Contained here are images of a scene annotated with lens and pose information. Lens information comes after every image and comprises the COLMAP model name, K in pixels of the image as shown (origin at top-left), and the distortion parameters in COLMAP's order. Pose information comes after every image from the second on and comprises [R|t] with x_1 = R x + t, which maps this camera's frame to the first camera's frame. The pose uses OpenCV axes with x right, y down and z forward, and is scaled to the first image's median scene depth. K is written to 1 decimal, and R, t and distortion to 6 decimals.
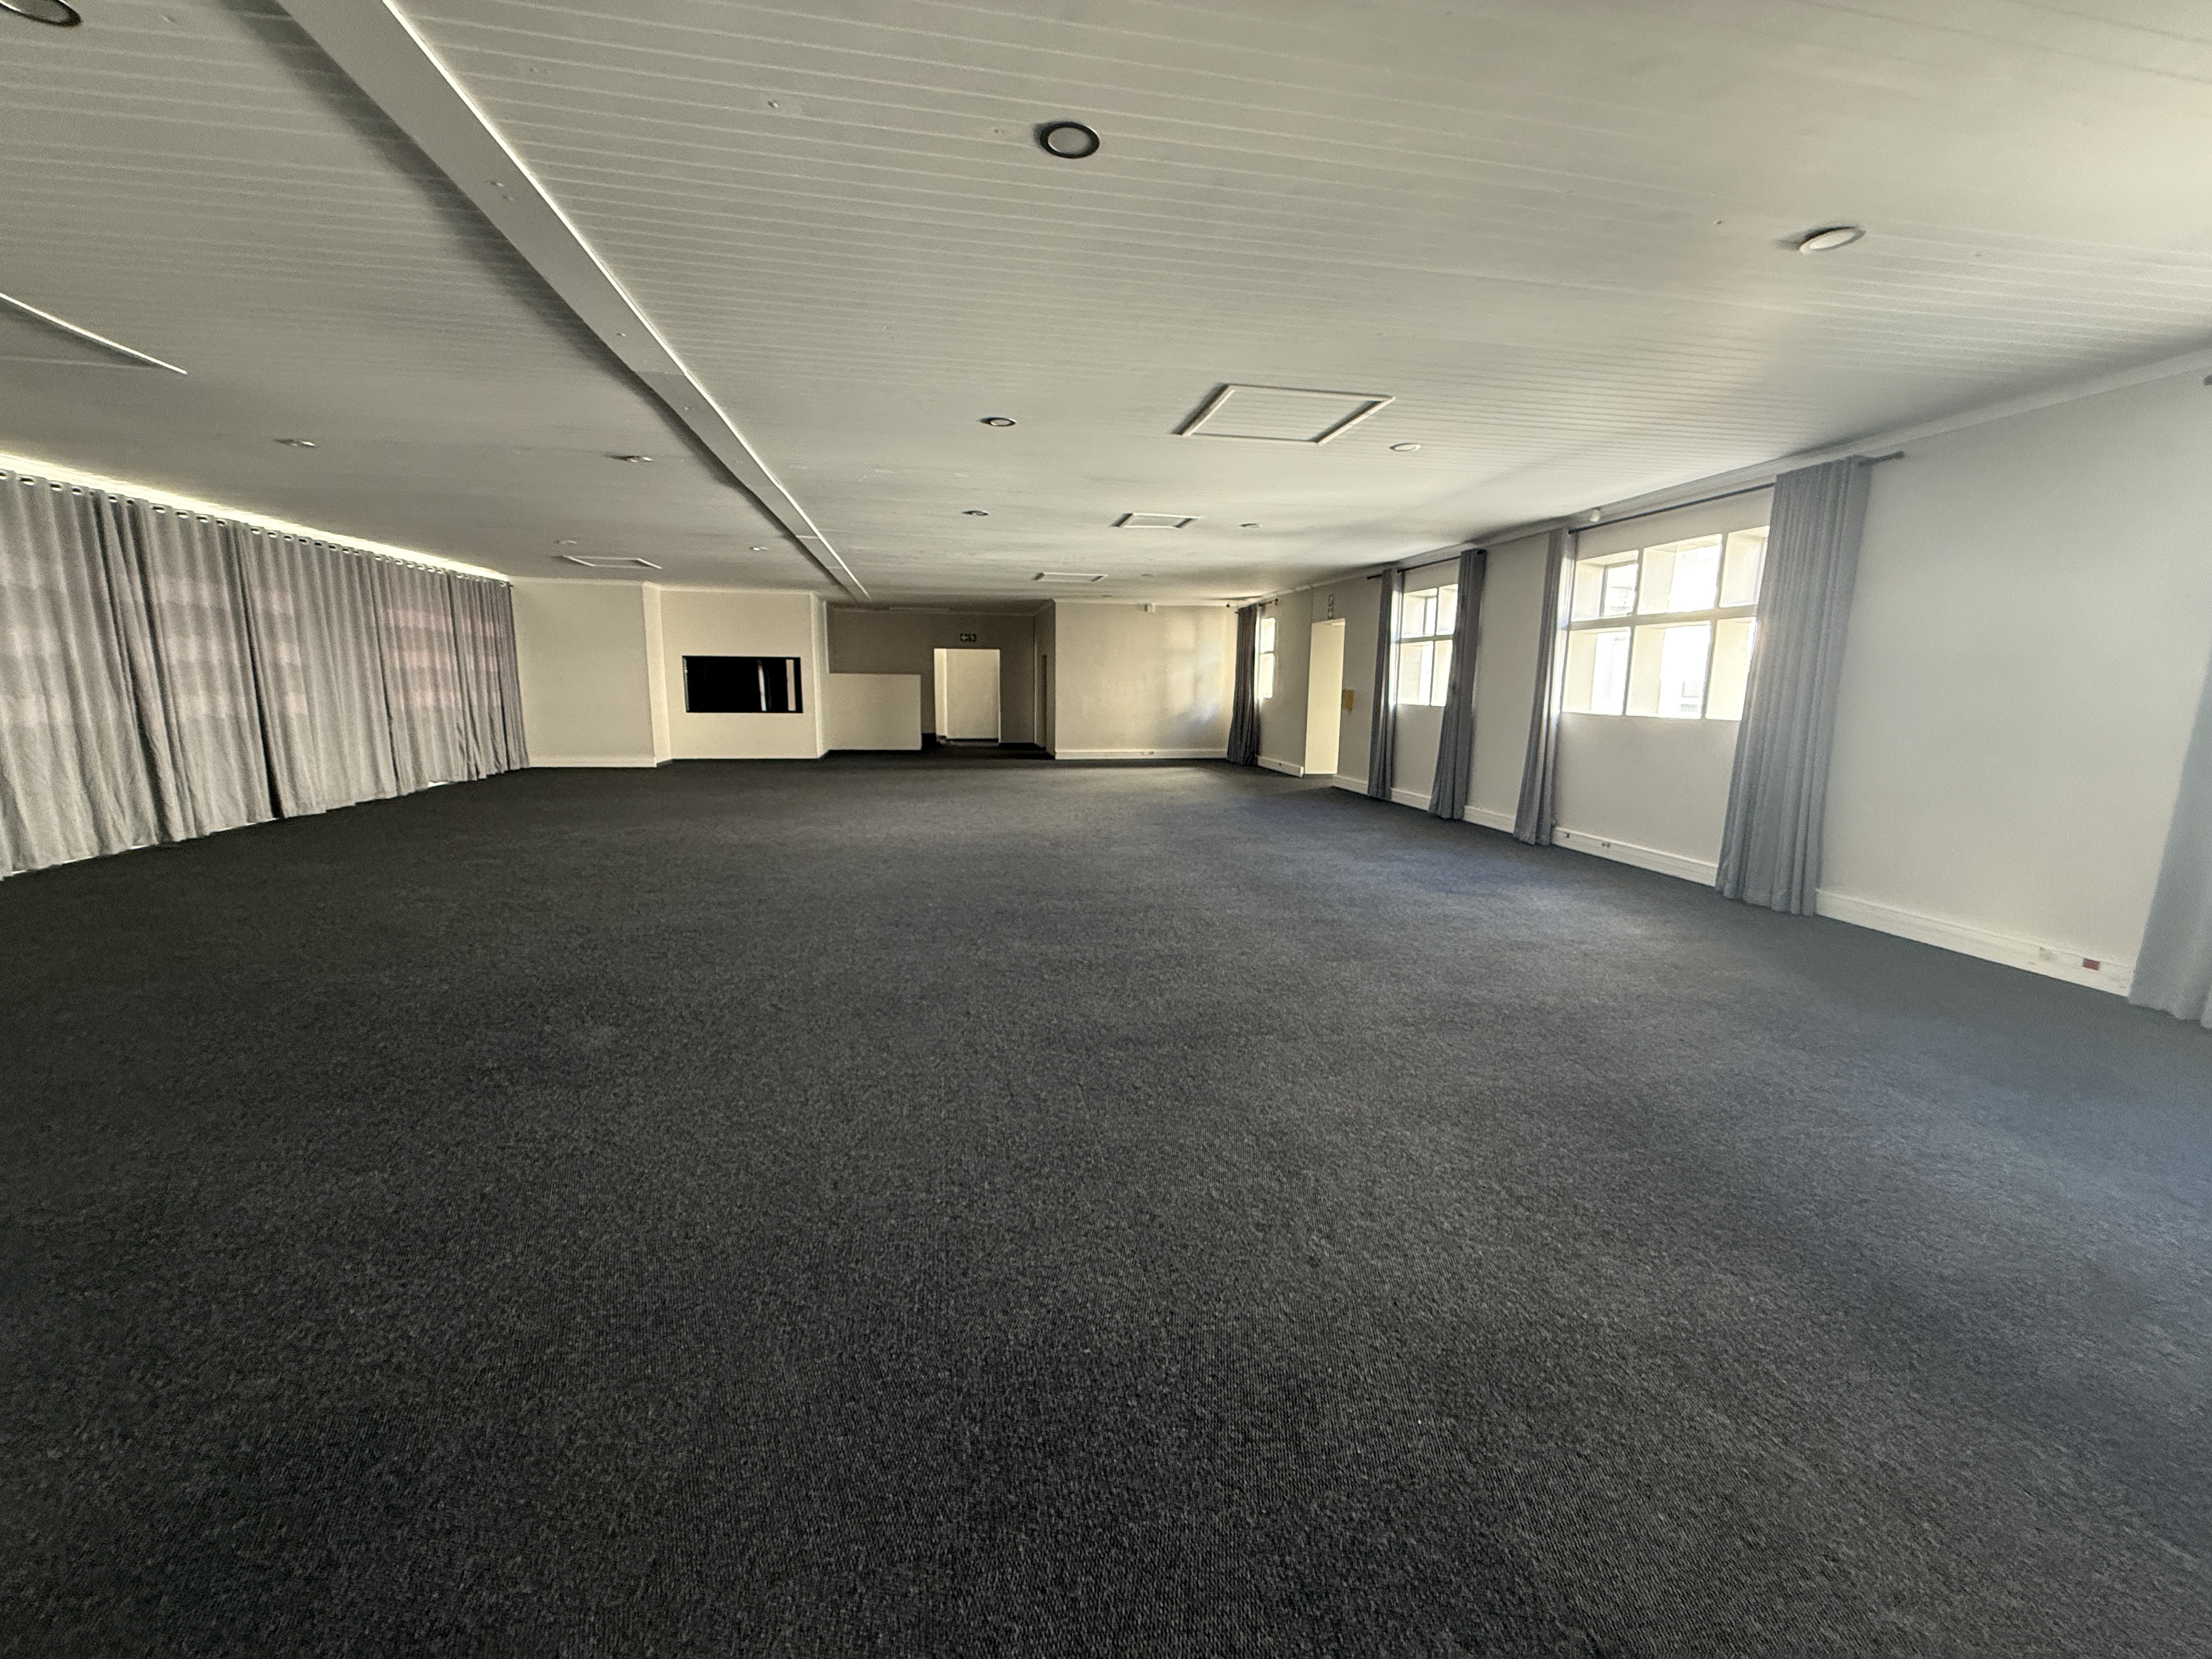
lens RADIAL K [[885.3, 0, 1101.3], [0, 885.3, 835.6], [0, 0, 1]] dist [-0.001011, 0.000861]
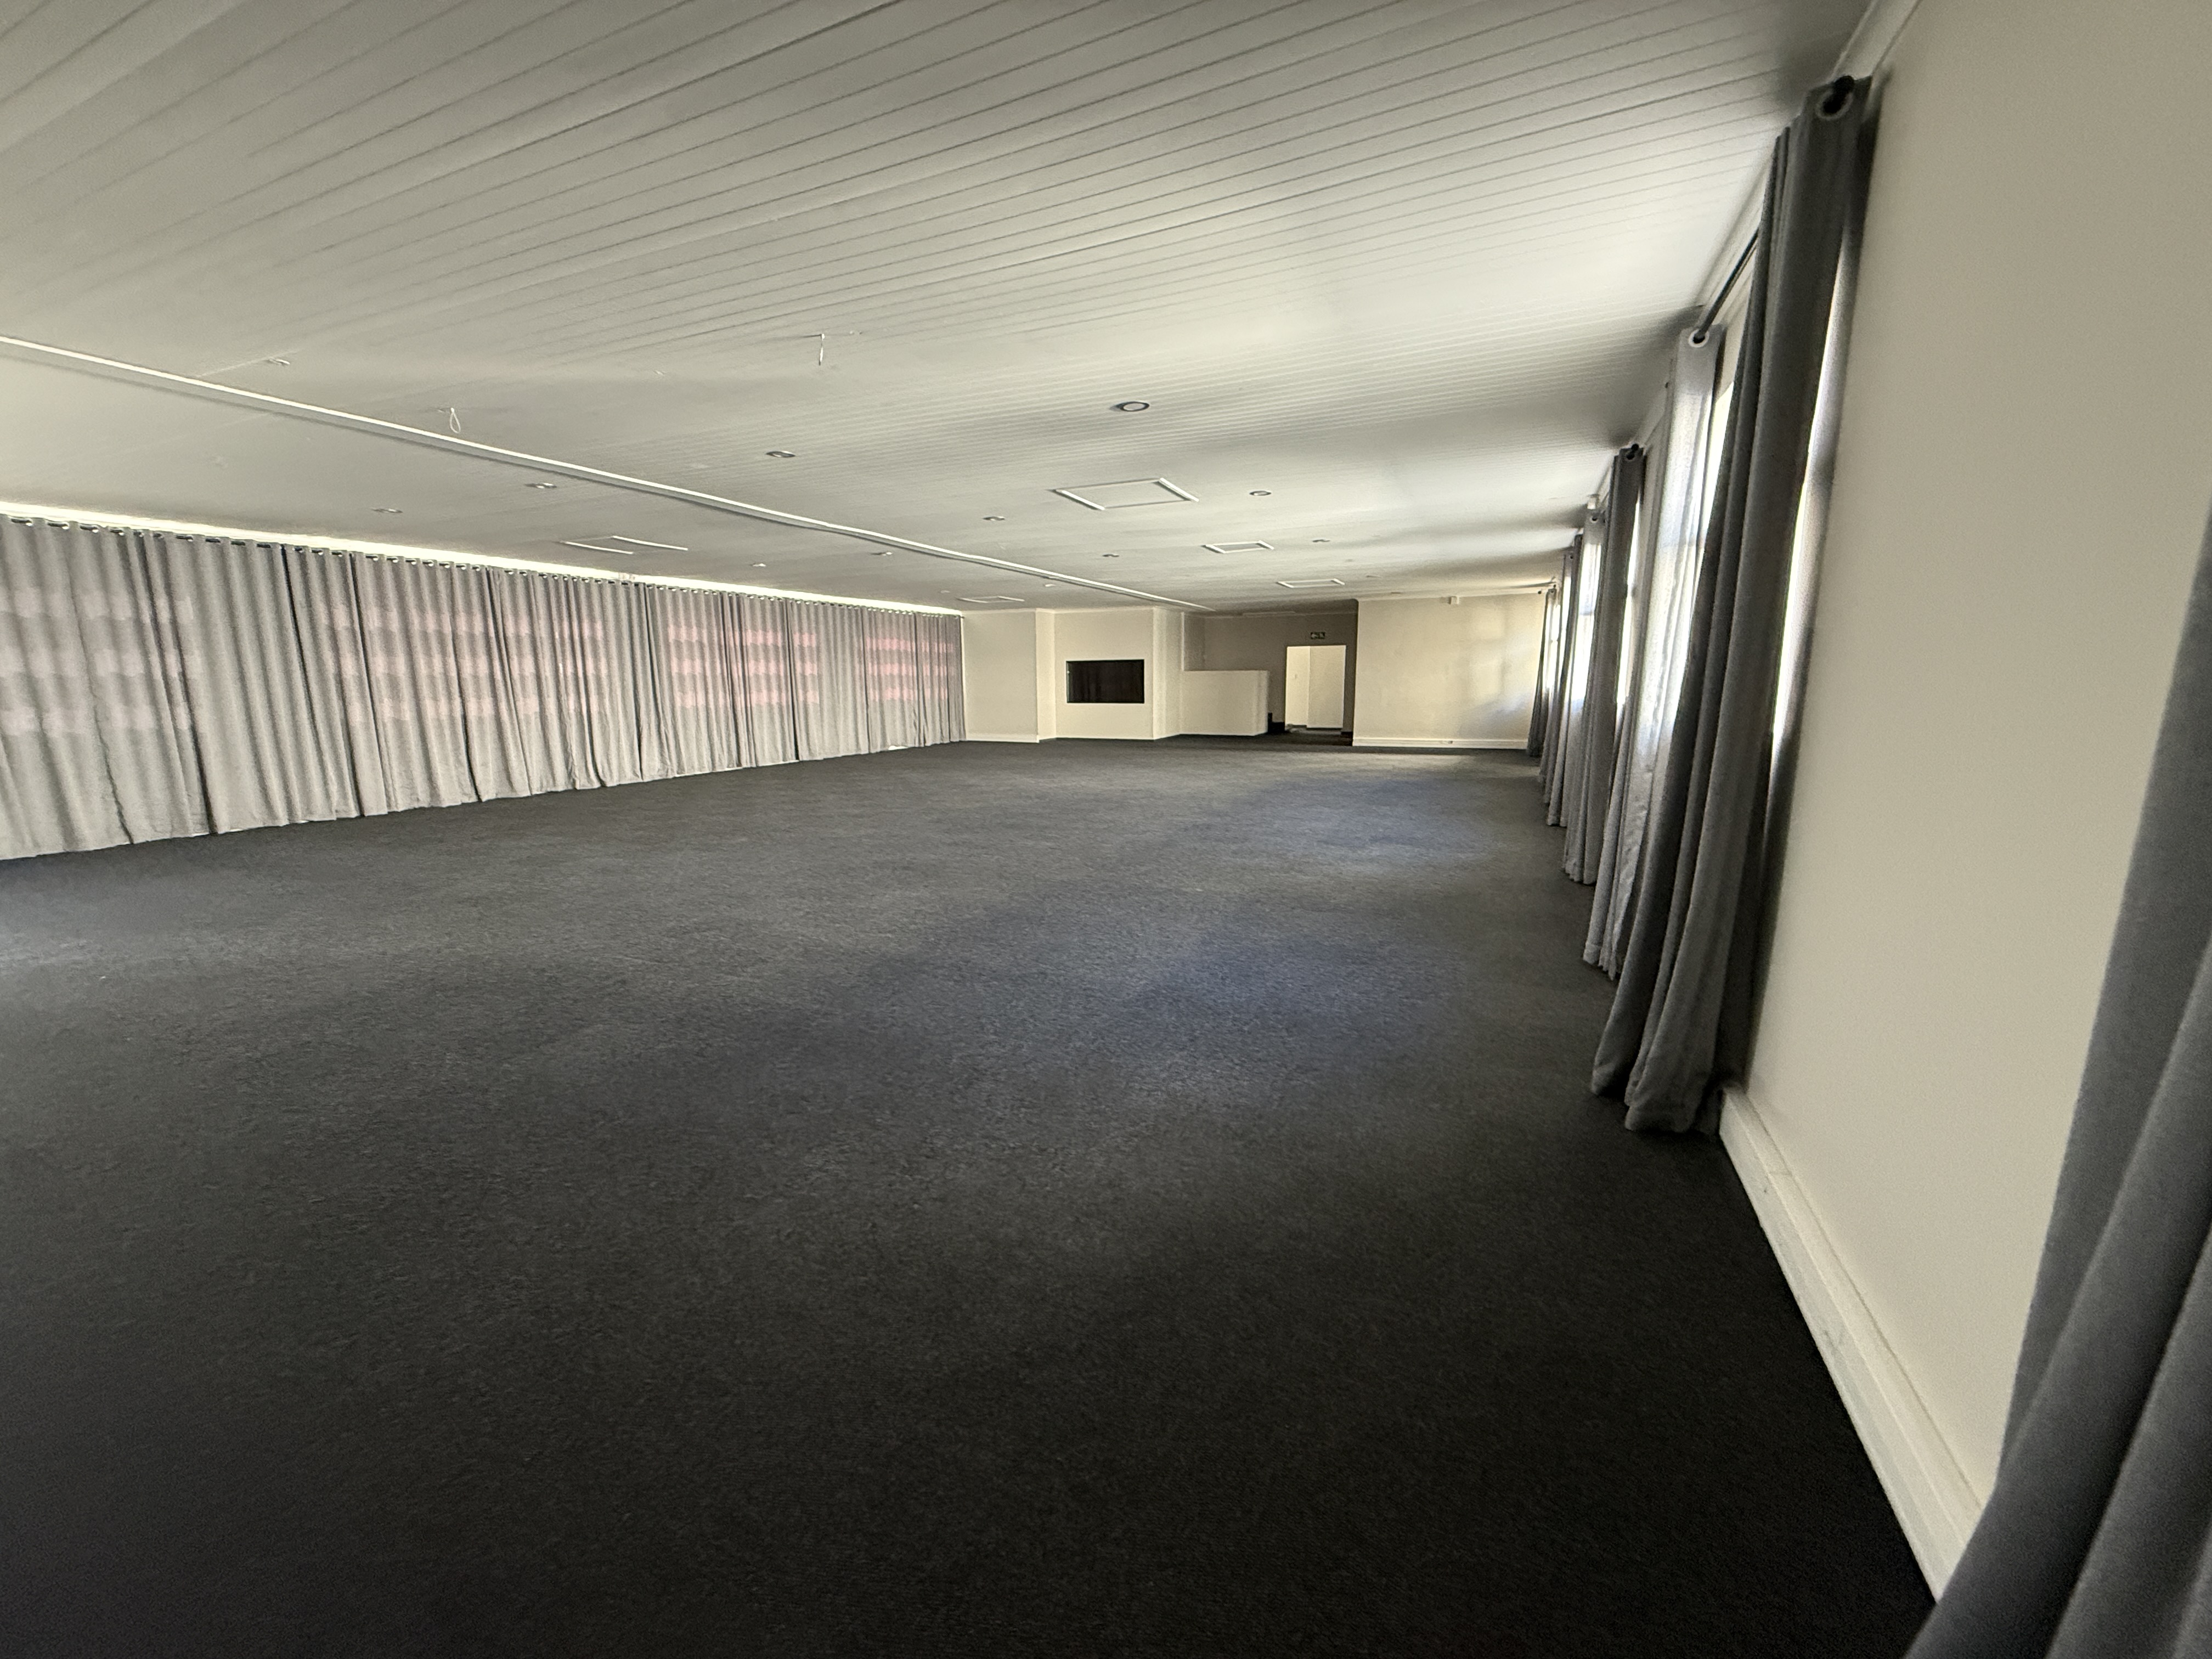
lens RADIAL K [[885.3, 0, 1109.7], [0, 885.3, 840.7], [0, 0, 1]] dist [-0.001011, 0.000861]
pose [[0.827729, 0.083587, -0.554867, 0.506884], [-0.077247, 0.996402, 0.034868, 0.025490], [0.555785, 0.014001, 0.831208, -0.116412]]
